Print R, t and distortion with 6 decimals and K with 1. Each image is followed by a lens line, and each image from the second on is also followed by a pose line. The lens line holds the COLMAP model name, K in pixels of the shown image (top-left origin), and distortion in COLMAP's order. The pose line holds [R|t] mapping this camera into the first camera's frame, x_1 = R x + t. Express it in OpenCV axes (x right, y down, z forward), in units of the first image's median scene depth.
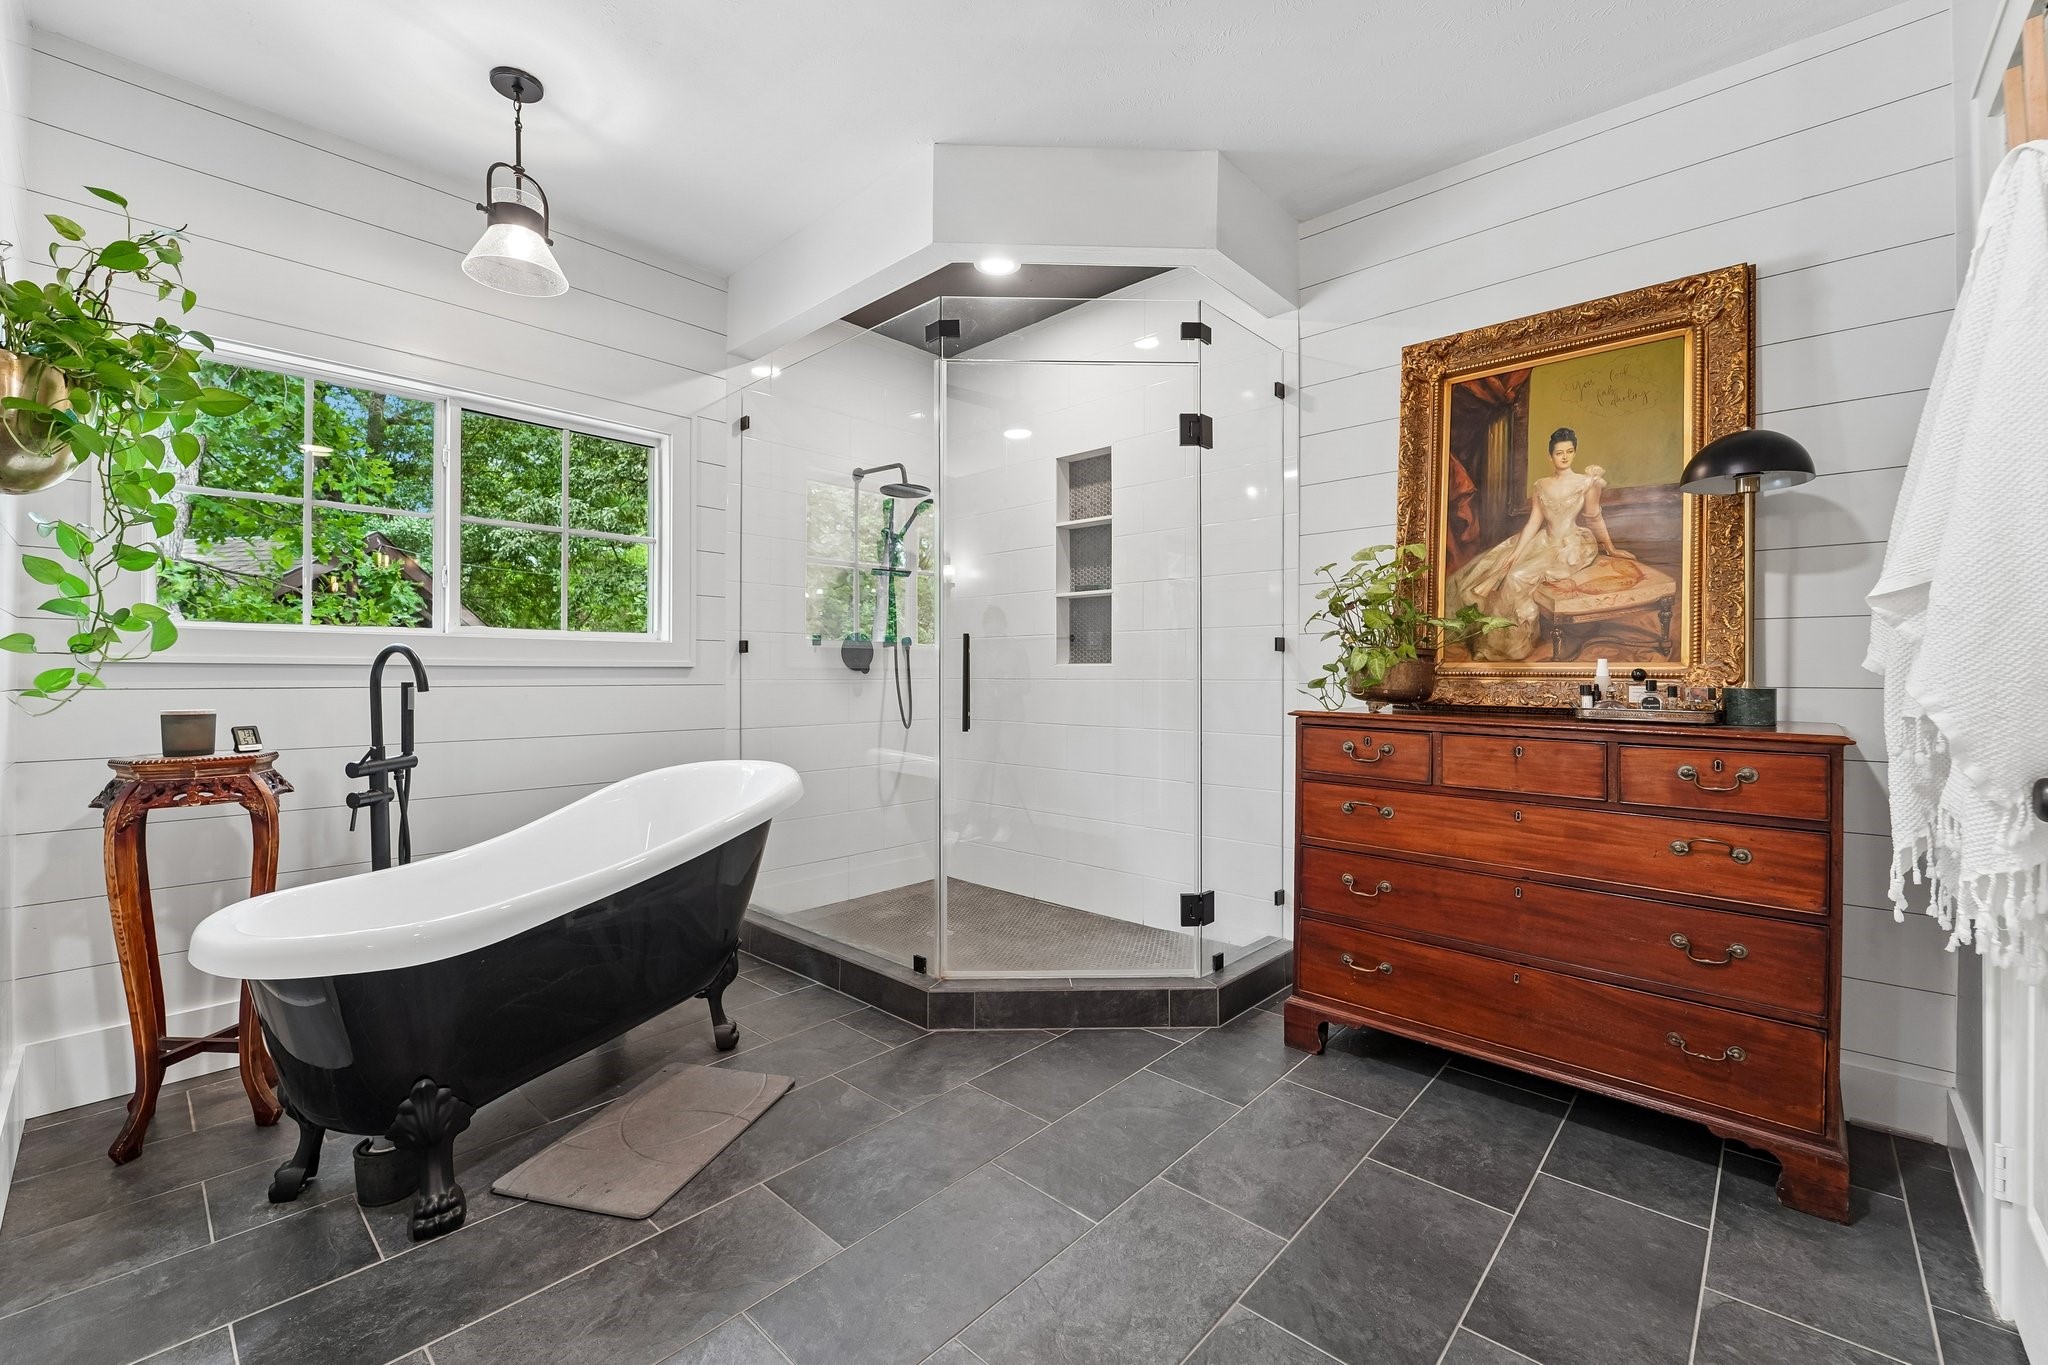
lens RADIAL K [[838.2, 0, 1026.1], [0, 838.2, 667.1], [0, 0, 1]] dist [-0.000908, -0.005690]
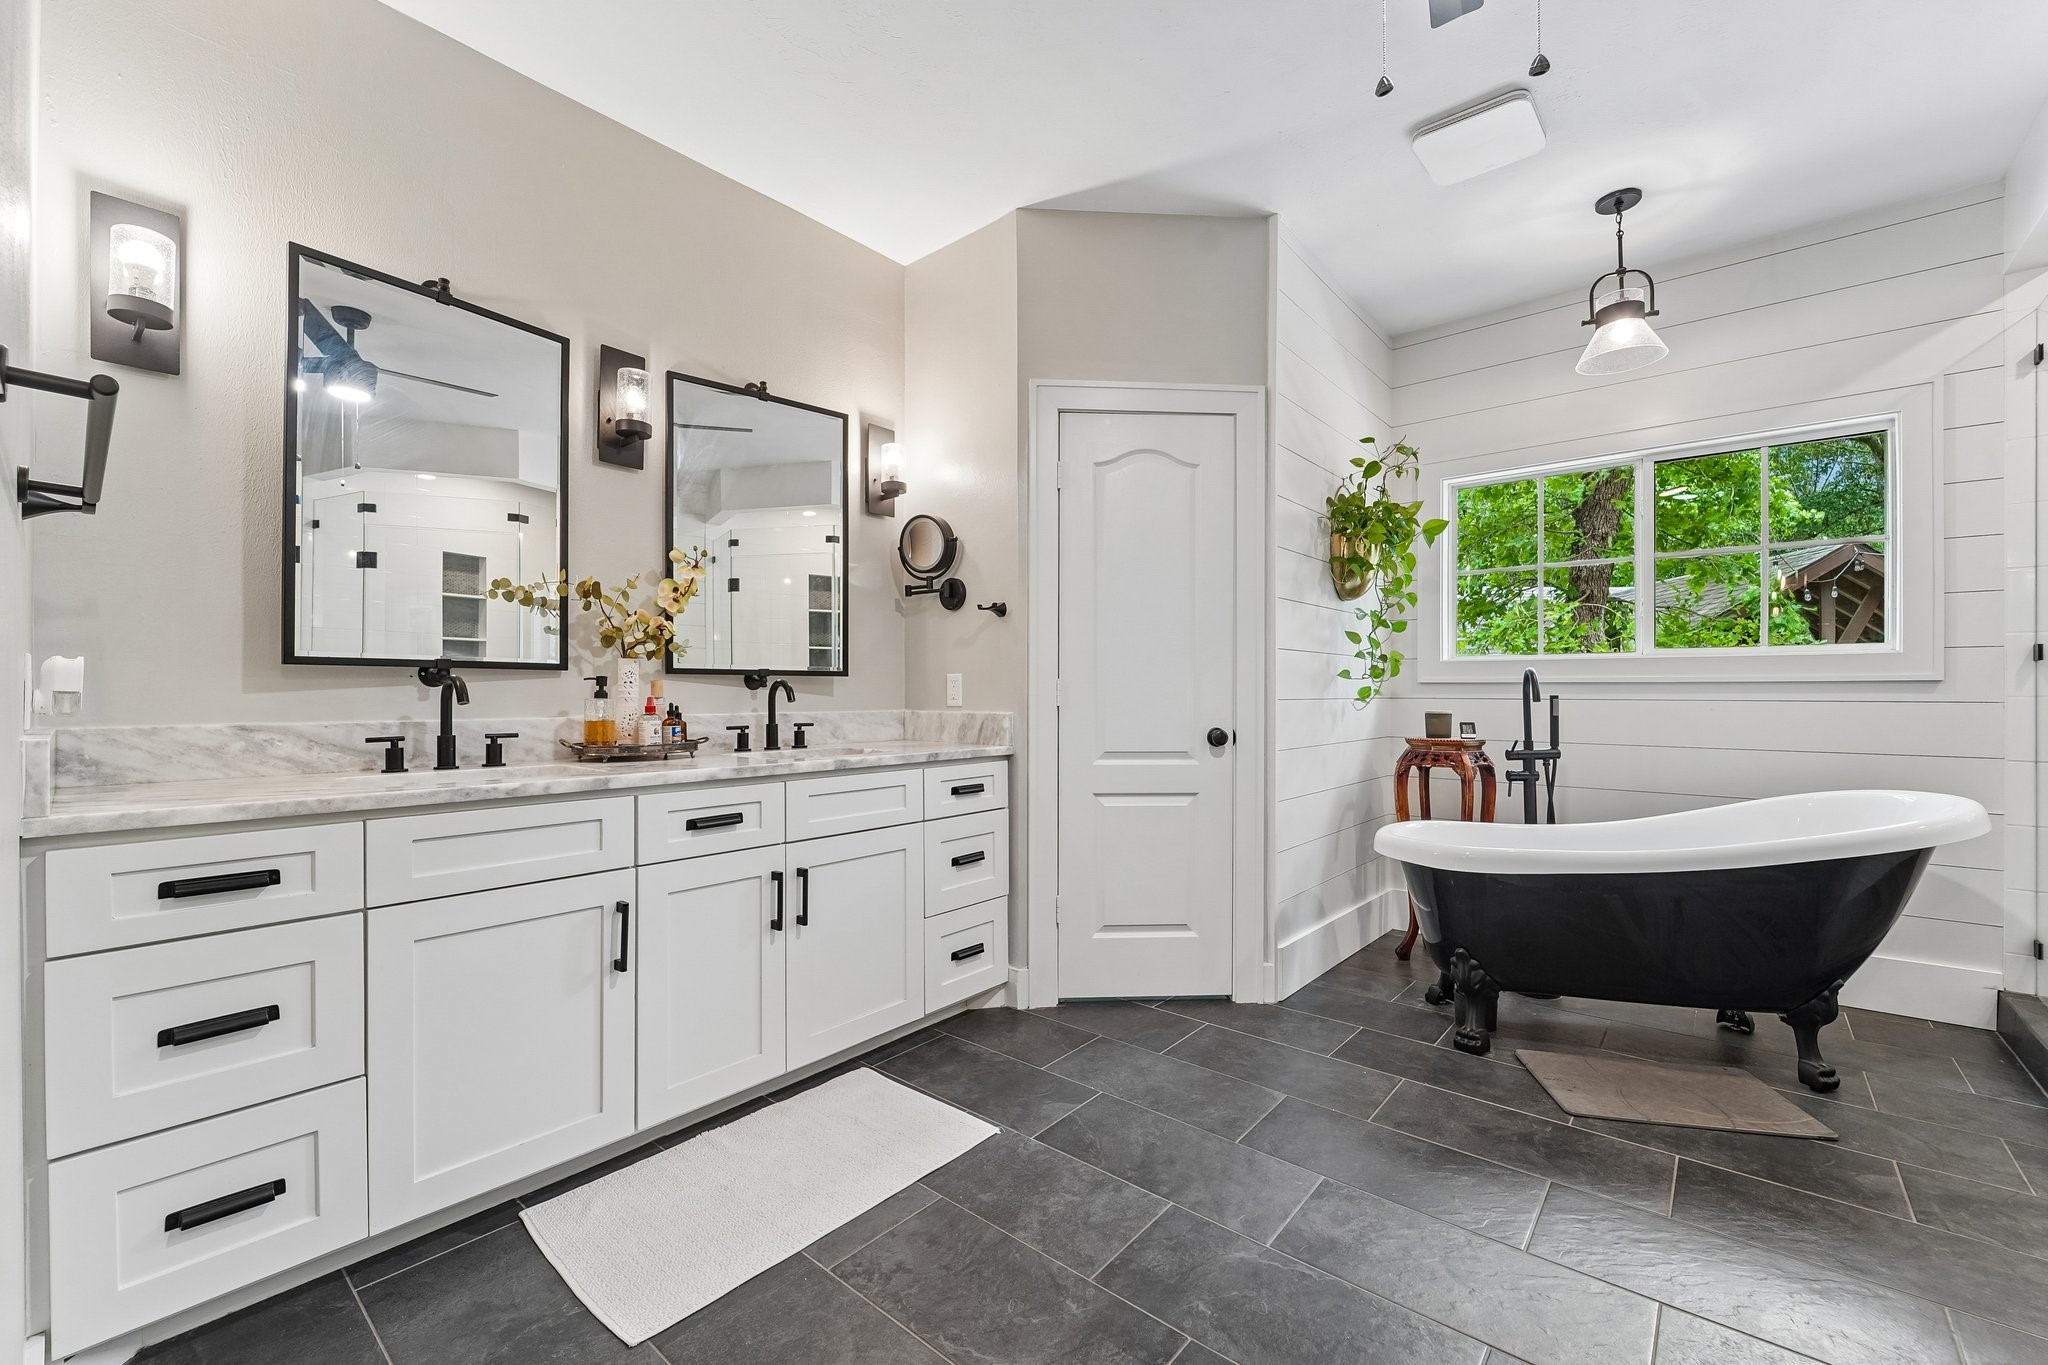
lens RADIAL K [[838.2, 0, 1020.6], [0, 838.2, 689.0], [0, 0, 1]] dist [-0.000908, -0.005690]
pose [[0.034052, -0.001138, -0.999419, 0.619018], [0.007982, 0.999968, -0.000867, 0.002227], [0.999388, -0.007948, 0.034060, 0.095190]]
